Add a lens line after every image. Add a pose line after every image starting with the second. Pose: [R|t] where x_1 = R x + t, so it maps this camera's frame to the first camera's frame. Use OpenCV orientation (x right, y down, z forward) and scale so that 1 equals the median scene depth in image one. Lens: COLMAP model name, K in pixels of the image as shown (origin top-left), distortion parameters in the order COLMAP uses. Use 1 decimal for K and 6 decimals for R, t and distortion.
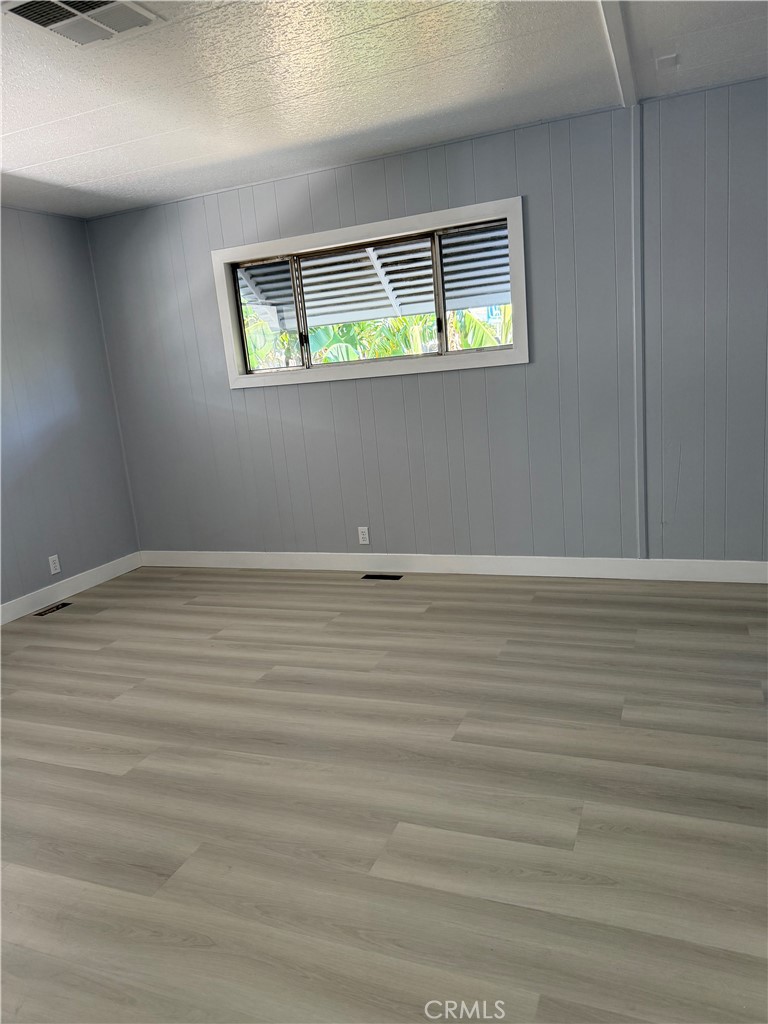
lens RADIAL K [[737.2, 0, 378.0], [0, 737.2, 511.1], [0, 0, 1]] dist [0.016238, -0.027397]
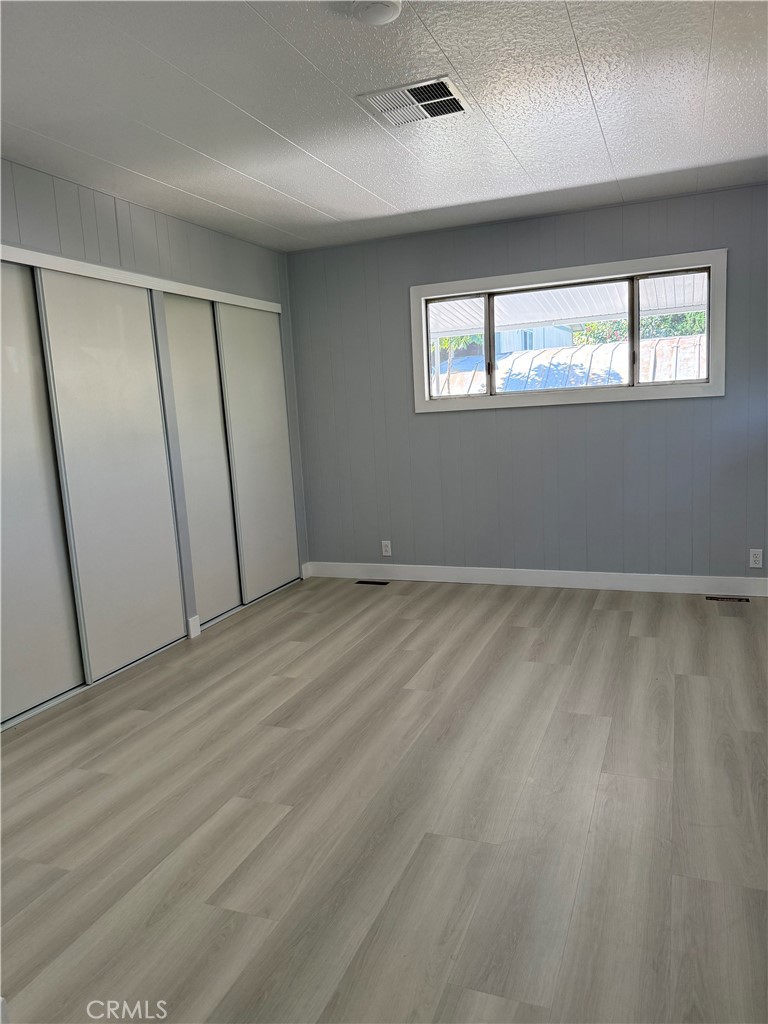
lens RADIAL K [[737.2, 0, 378.7], [0, 737.2, 514.2], [0, 0, 1]] dist [0.016238, -0.027397]
pose [[0.008956, 0.242048, -0.970223, 0.766968], [-0.150890, 0.959479, 0.237975, -0.221934], [0.988510, 0.144266, 0.045115, 0.767976]]
